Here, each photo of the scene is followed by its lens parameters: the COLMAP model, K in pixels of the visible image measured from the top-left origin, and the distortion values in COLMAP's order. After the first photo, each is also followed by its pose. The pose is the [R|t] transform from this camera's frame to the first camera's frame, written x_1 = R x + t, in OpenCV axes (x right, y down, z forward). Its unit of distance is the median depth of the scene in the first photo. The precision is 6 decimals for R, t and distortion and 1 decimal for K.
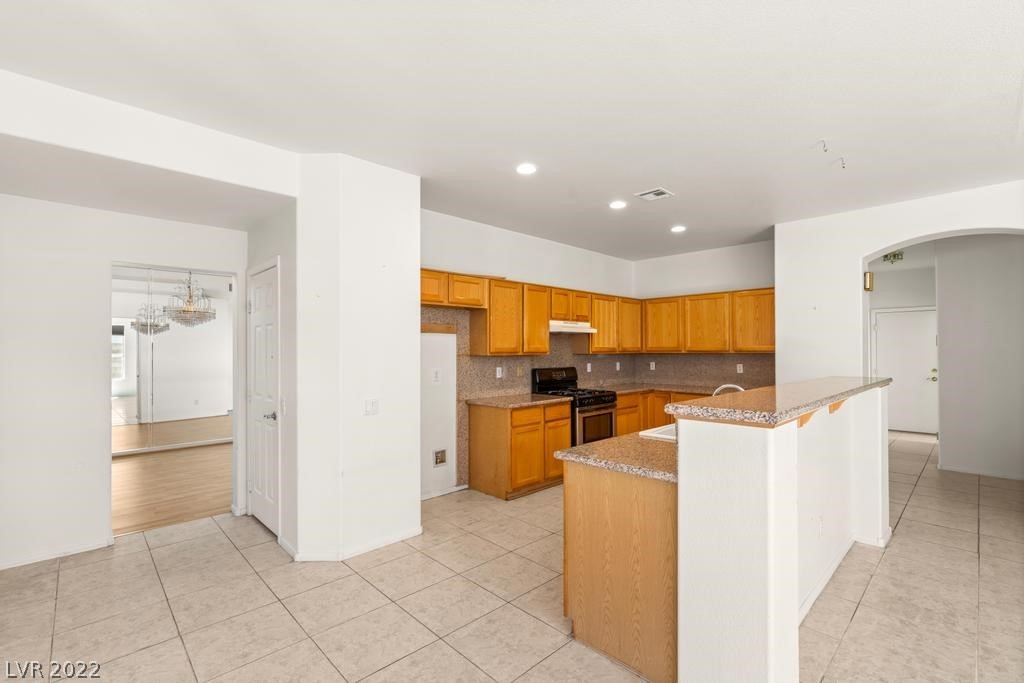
lens RADIAL K [[454.6, 0, 514.9], [0, 454.6, 346.8], [0, 0, 1]] dist [-0.014004, 0.000050]
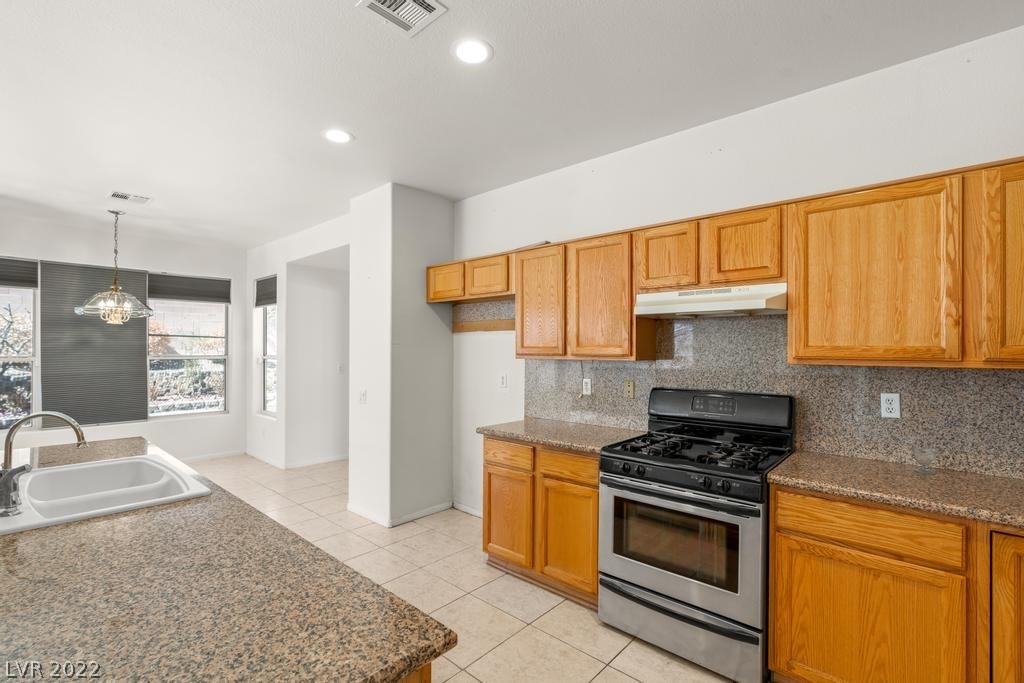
lens RADIAL K [[468.4, 0, 512.9], [0, 468.4, 340.6], [0, 0, 1]] dist [-0.006333, 0.001566]
pose [[0.076166, -0.015547, -0.996974, 0.603845], [0.001943, 0.999879, -0.015444, 0.002083], [0.997093, -0.000761, 0.076187, 0.832786]]
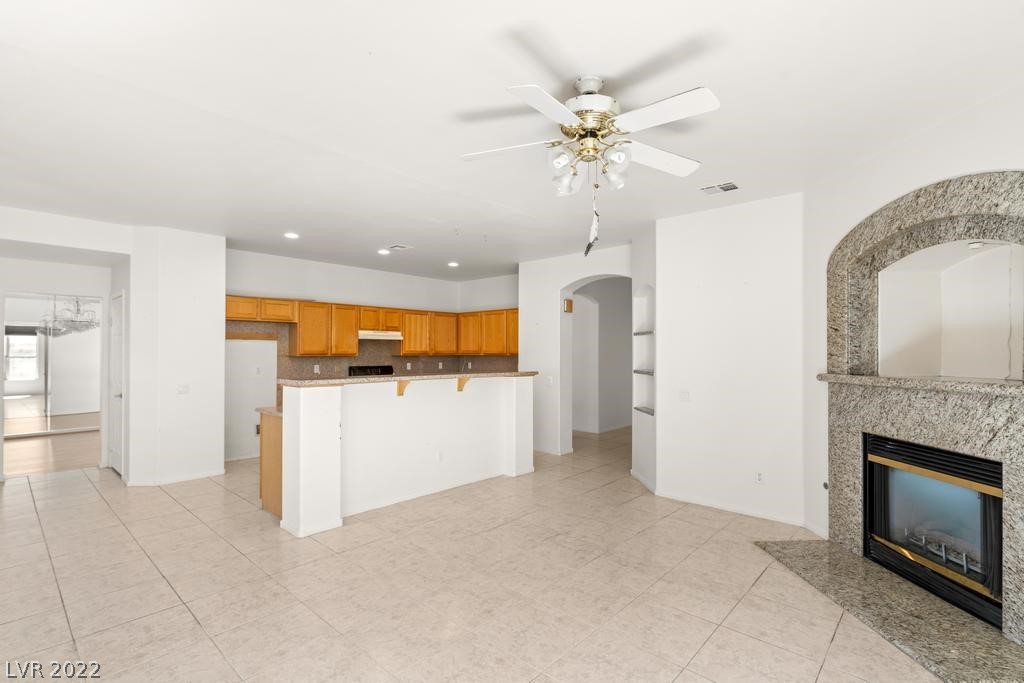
lens RADIAL K [[470.7, 0, 507.1], [0, 470.7, 348.7], [0, 0, 1]] dist [-0.003977, 0.000192]
pose [[0.998124, 0.005606, 0.060972, 0.437678], [-0.005579, 0.999984, -0.000624, -0.006000], [-0.060975, 0.000282, 0.998139, -0.425401]]
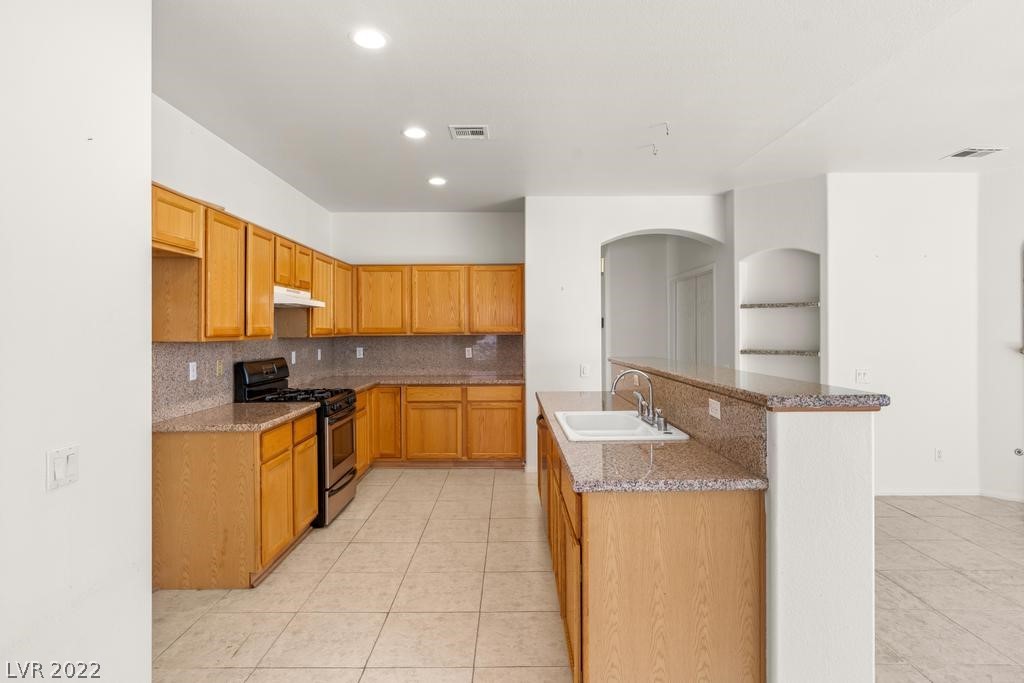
lens RADIAL K [[554.2, 0, 511.3], [0, 554.2, 327.4], [0, 0, 1]] dist [-0.007436, 0.002492]
pose [[0.697343, 0.004449, 0.716723, -0.250929], [-0.003389, 0.999990, -0.002910, 0.001934], [-0.716729, -0.000399, 0.697352, 0.220850]]
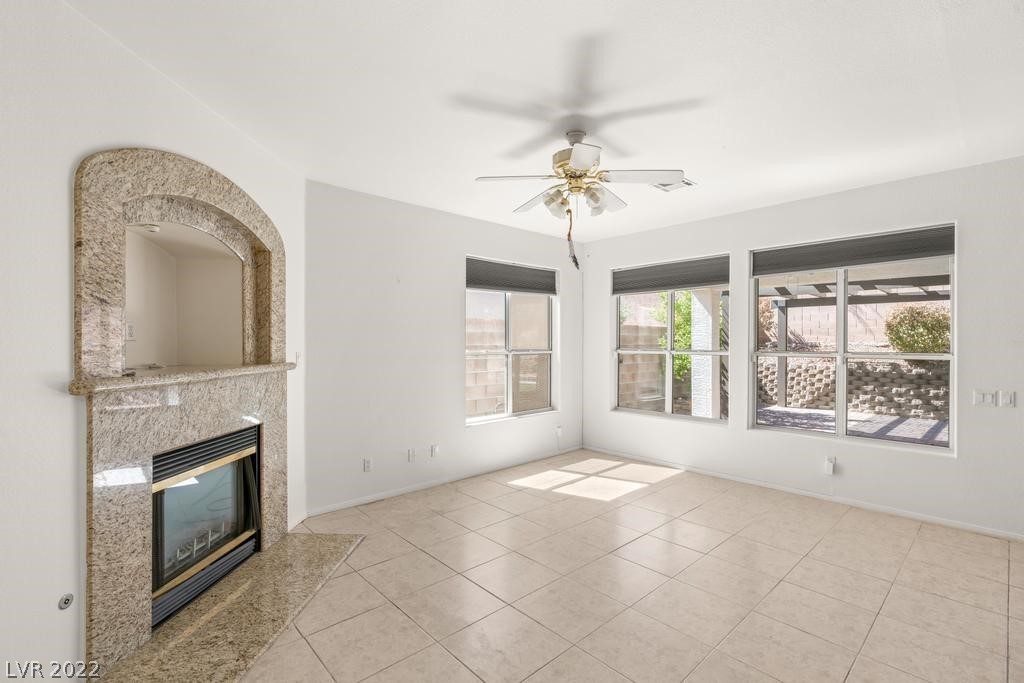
lens RADIAL K [[468.4, 0, 508.3], [0, 468.4, 344.9], [0, 0, 1]] dist [-0.006333, 0.001566]
pose [[-0.999578, 0.001754, 0.028994, 0.610800], [0.001766, 0.999998, 0.000411, -0.000039], [-0.028993, 0.000462, -0.999580, 0.607169]]
